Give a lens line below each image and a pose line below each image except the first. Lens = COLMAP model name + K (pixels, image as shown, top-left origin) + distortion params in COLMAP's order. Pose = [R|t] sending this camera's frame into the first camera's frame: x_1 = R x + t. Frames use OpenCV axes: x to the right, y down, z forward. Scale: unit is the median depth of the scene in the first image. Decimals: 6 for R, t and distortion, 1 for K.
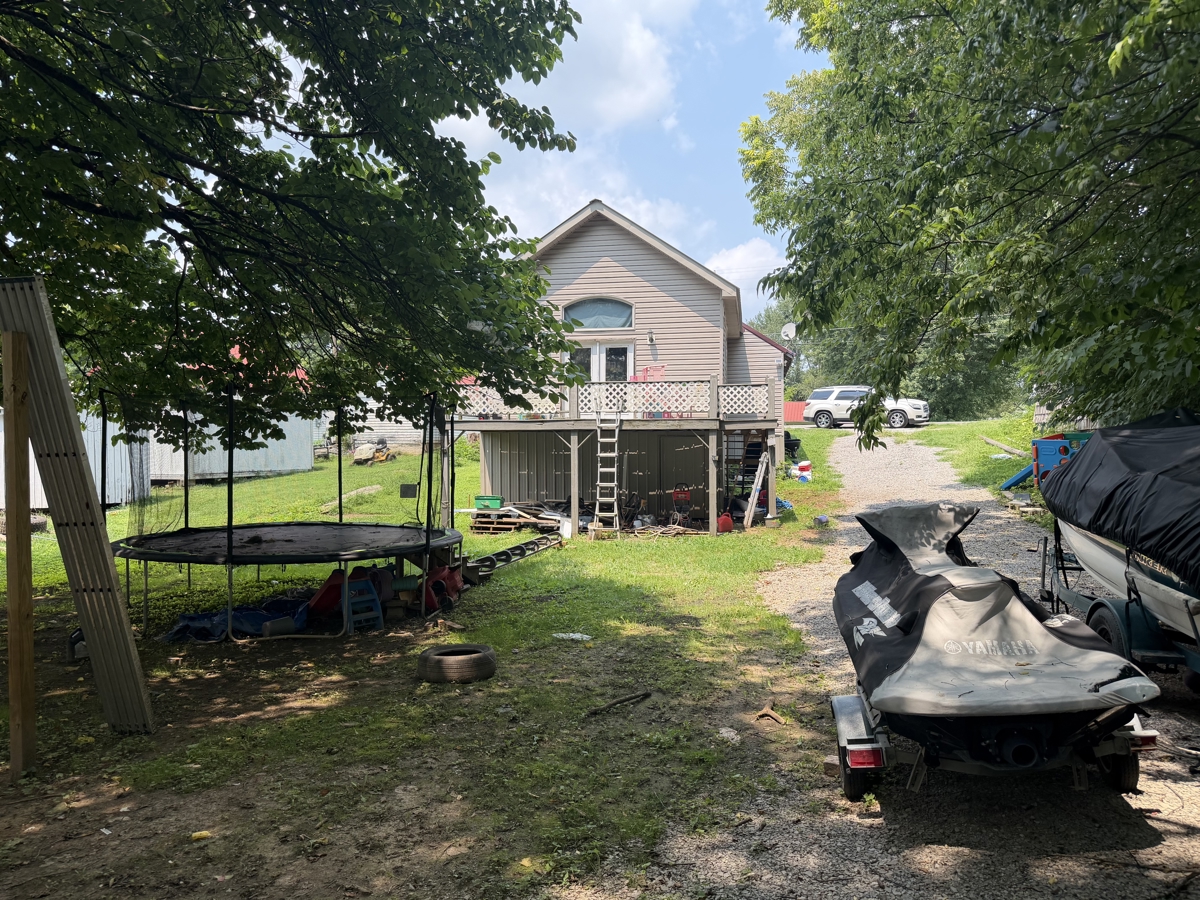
lens RADIAL K [[841.2, 0, 574.3], [0, 841.2, 467.1], [0, 0, 1]] dist [0.041607, -0.059895]
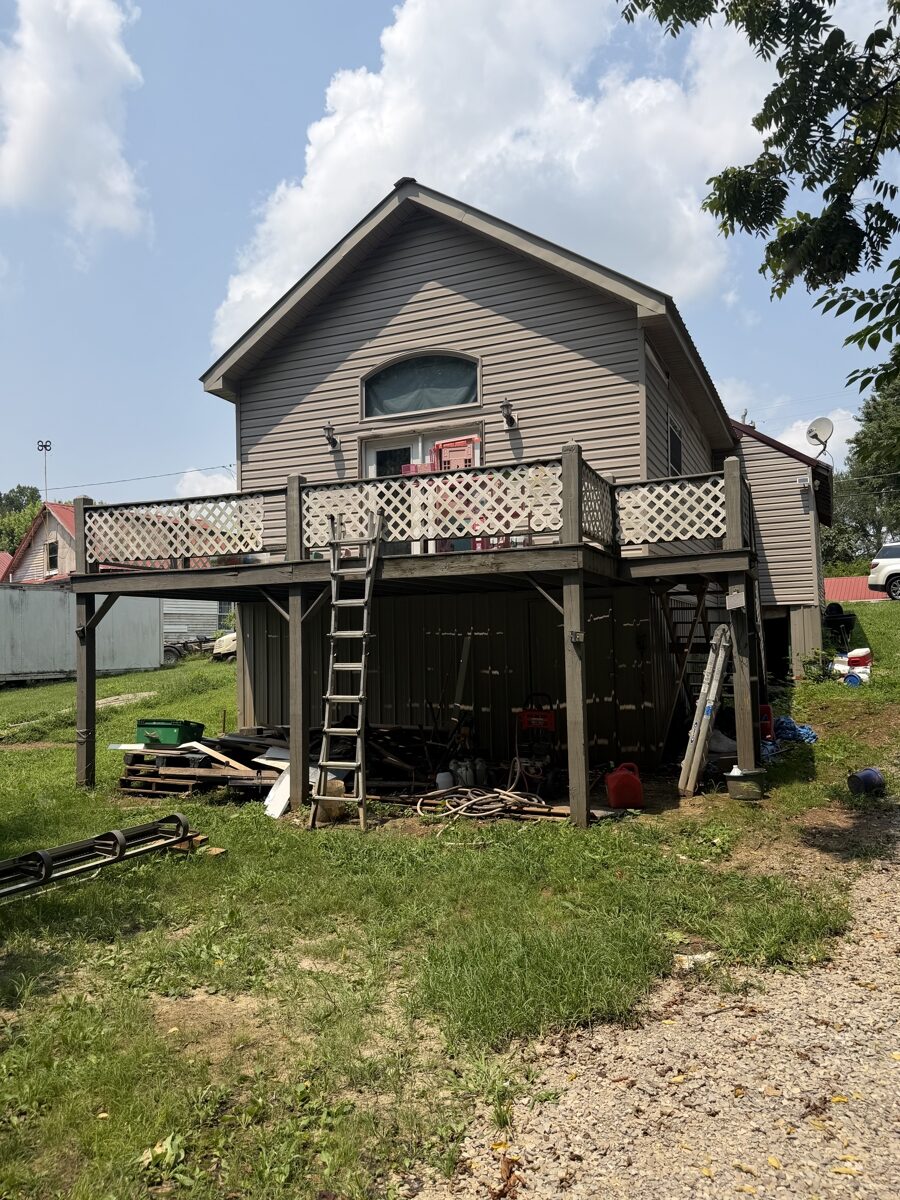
lens RADIAL K [[841.2, 0, 440.6], [0, 841.2, 599.7], [0, 0, 1]] dist [0.041607, -0.059895]
pose [[0.973693, -0.025107, -0.226477, 0.168691], [0.008239, 0.997140, -0.075120, 0.001379], [0.227715, 0.071278, 0.971115, 0.489032]]
